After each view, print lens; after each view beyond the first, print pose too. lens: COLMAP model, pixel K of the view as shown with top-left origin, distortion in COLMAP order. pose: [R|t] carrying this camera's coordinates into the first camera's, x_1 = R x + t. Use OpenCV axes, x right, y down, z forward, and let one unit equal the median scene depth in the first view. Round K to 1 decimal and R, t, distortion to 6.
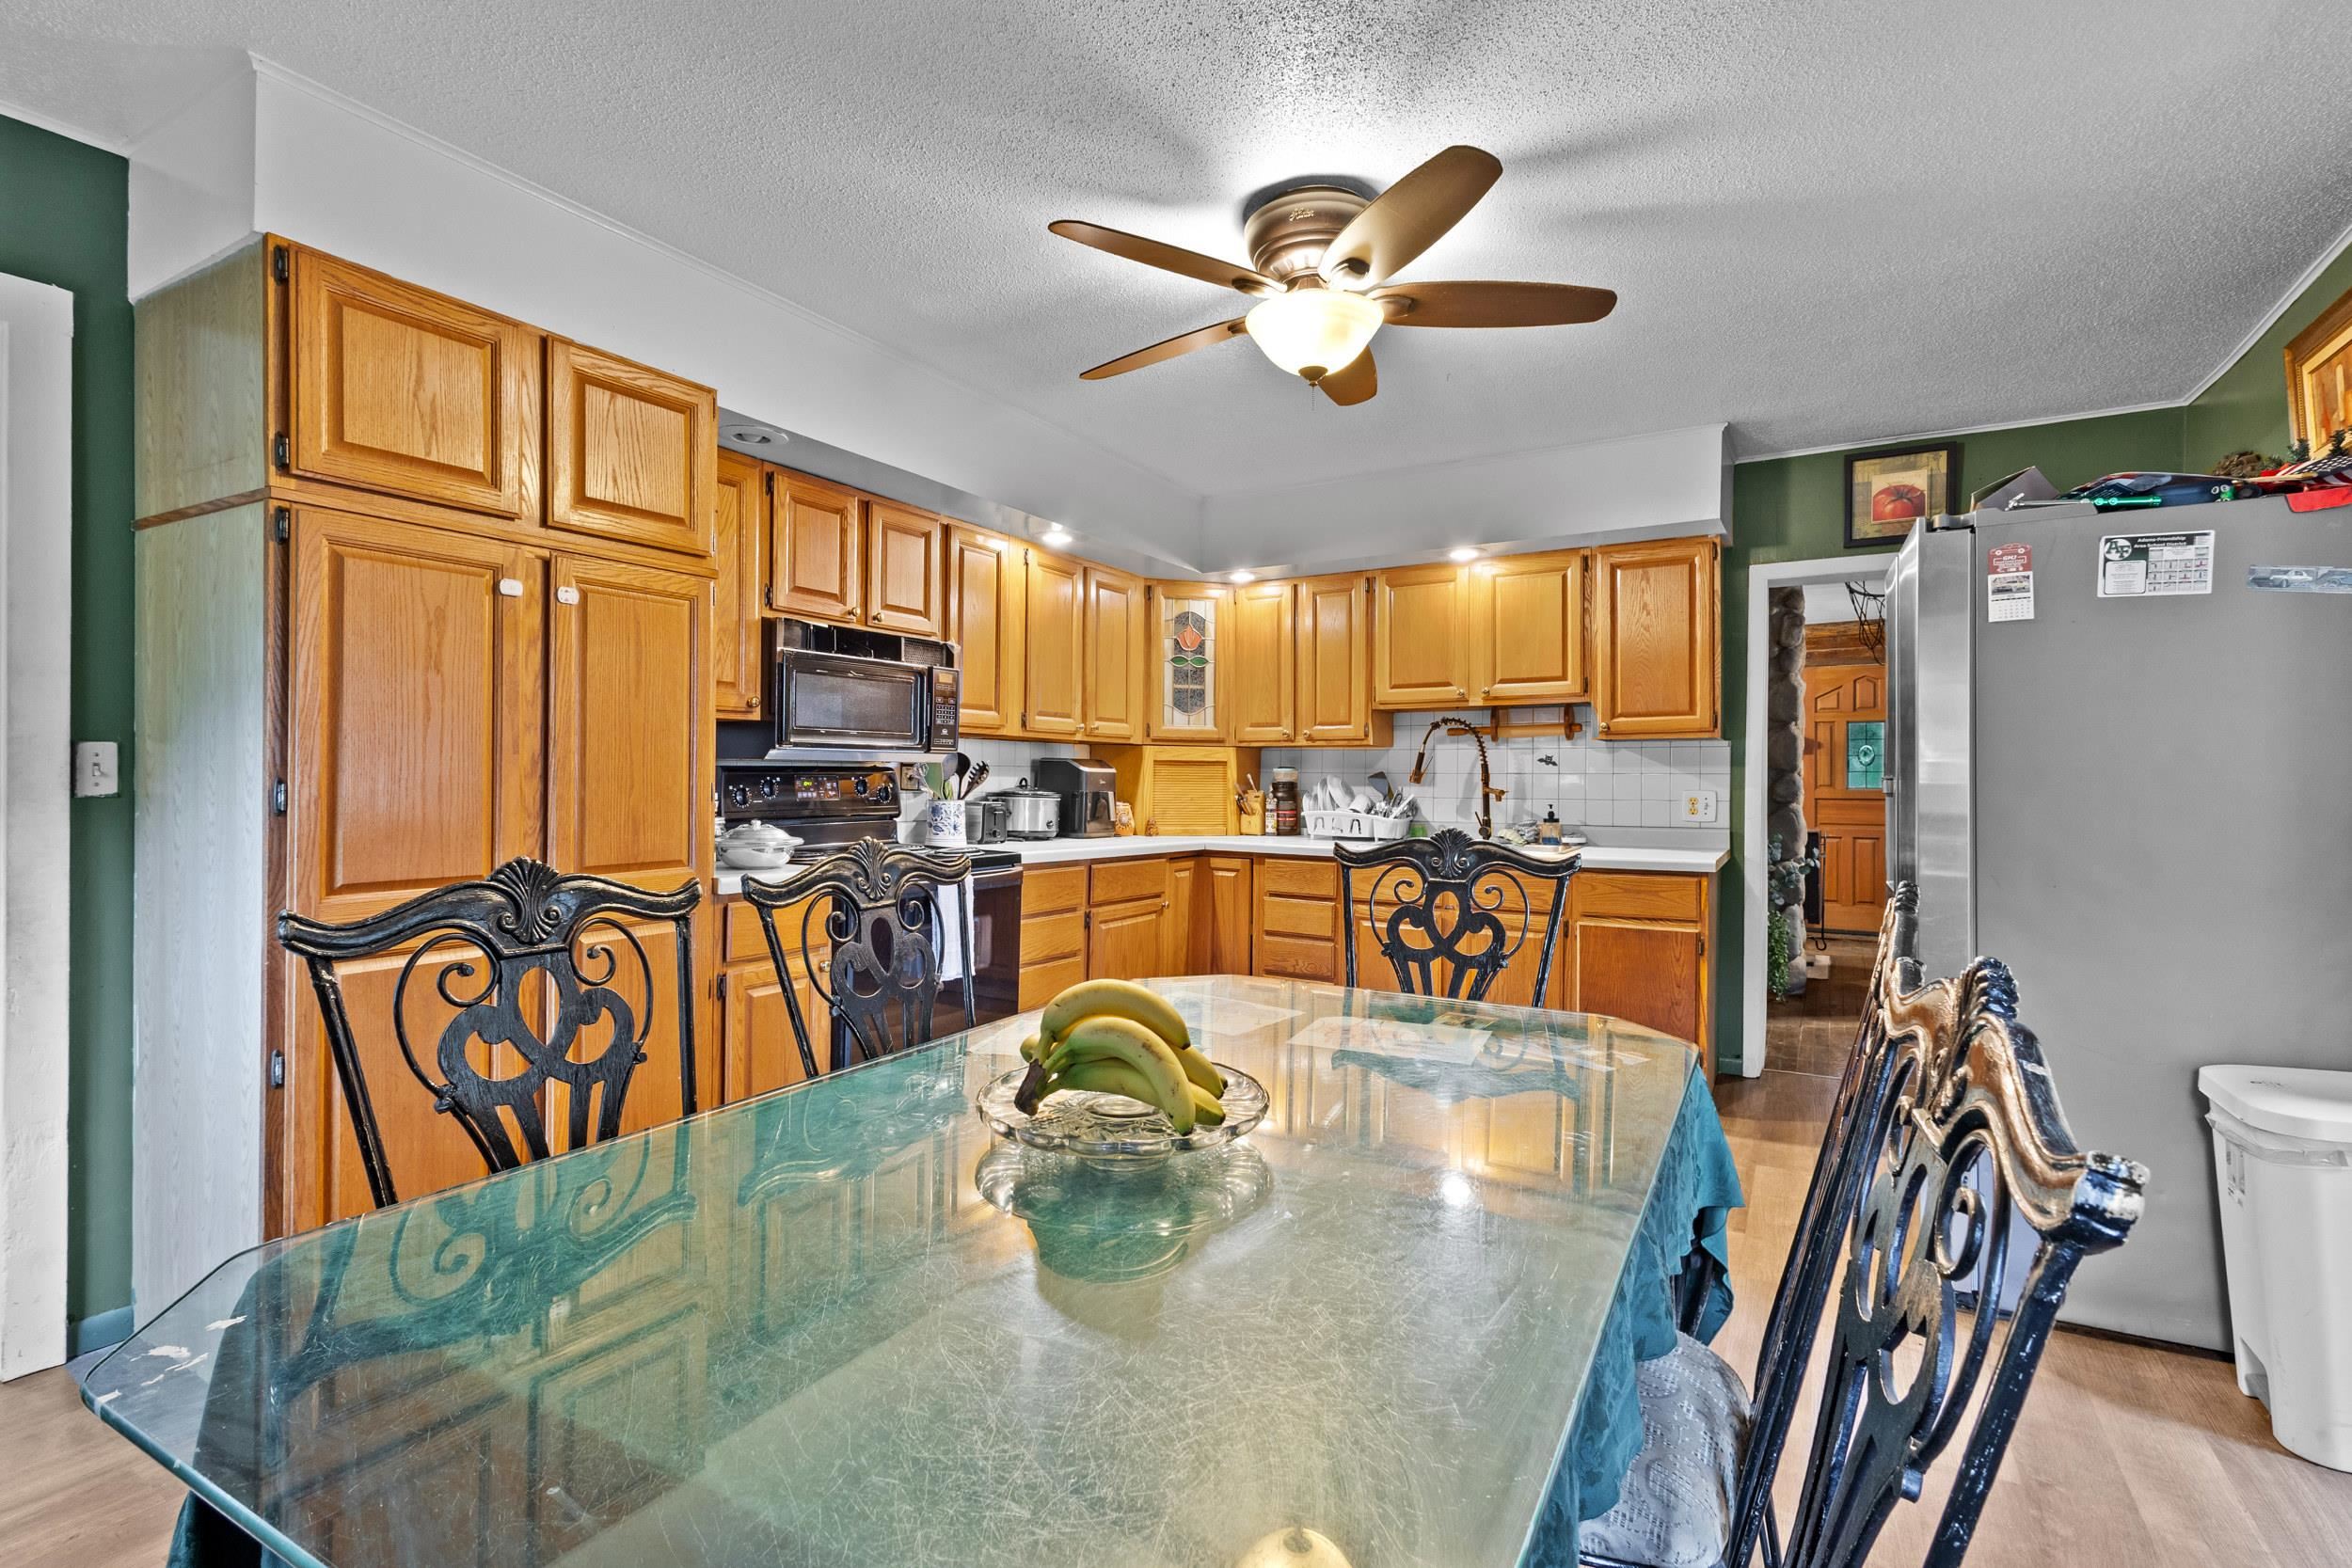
lens RADIAL K [[1109.2, 0, 1180.3], [0, 1109.2, 794.0], [0, 0, 1]] dist [0.001002, 0.000289]
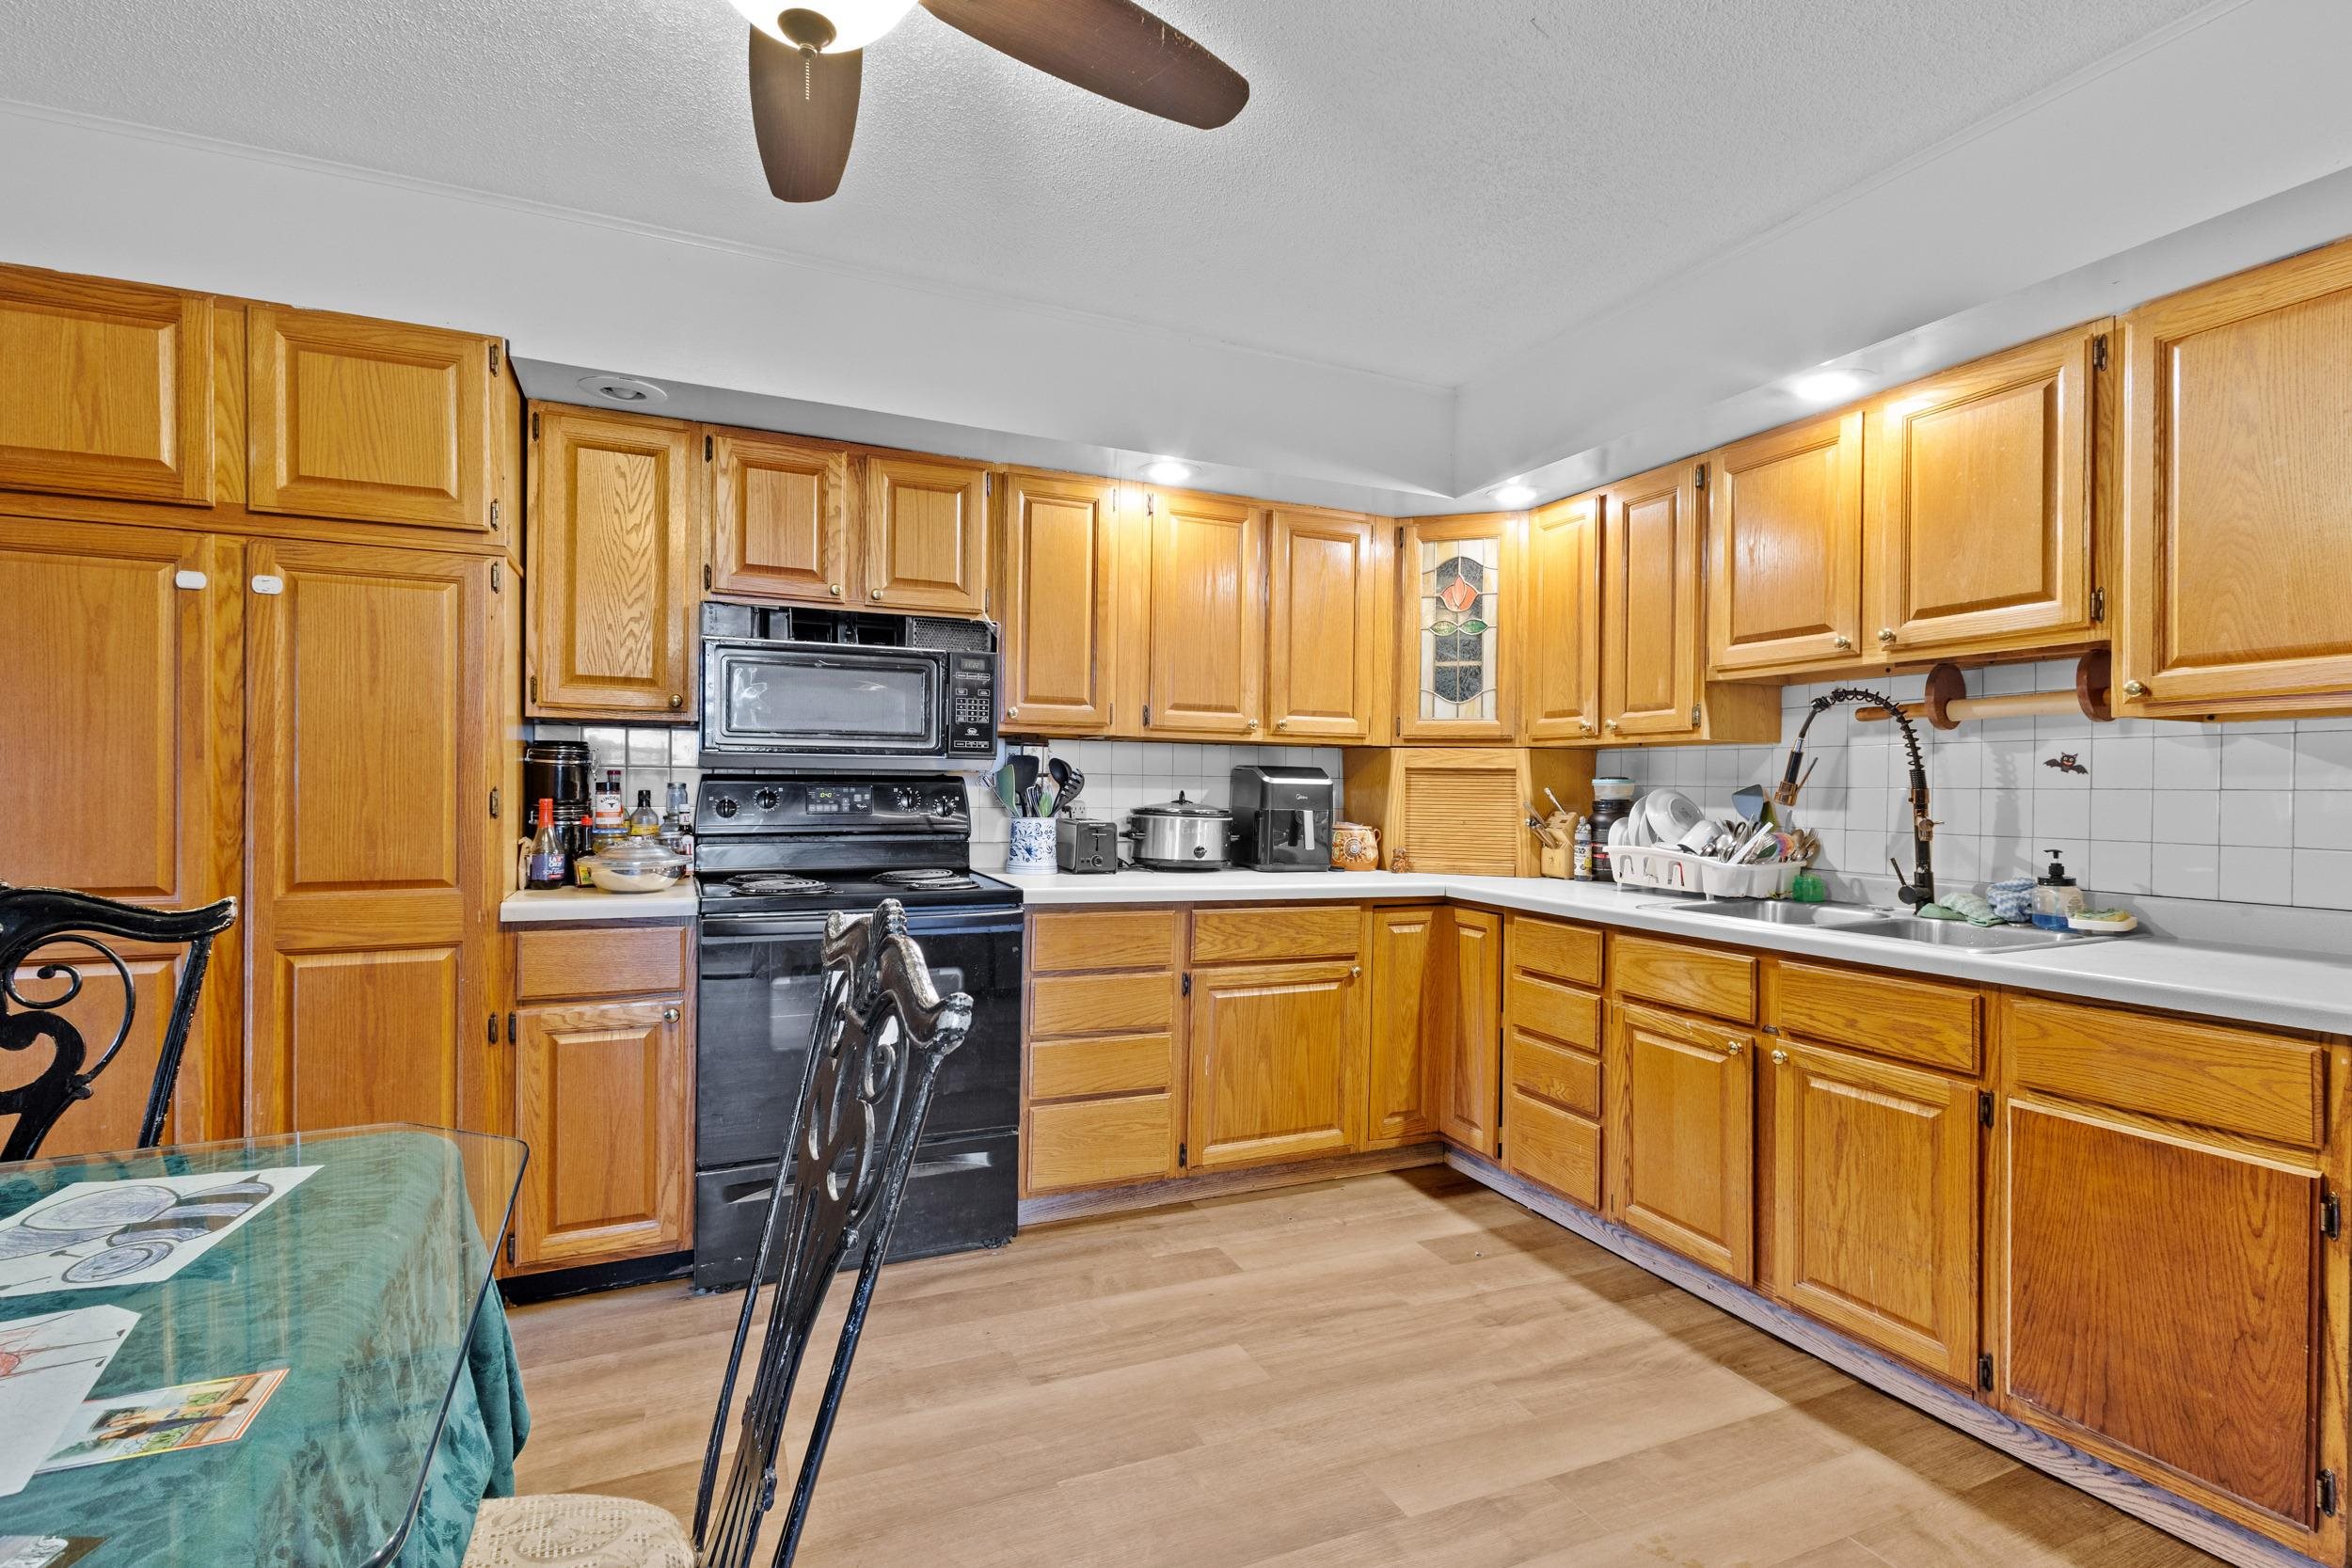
lens RADIAL K [[1109.2, 0, 1180.3], [0, 1109.2, 794.0], [0, 0, 1]] dist [0.001002, 0.000289]
pose [[0.814250, 0.008084, -0.580459, 0.304795], [-0.015755, 0.999842, -0.008177, -0.005610], [0.580301, 0.015803, 0.814249, 0.356323]]
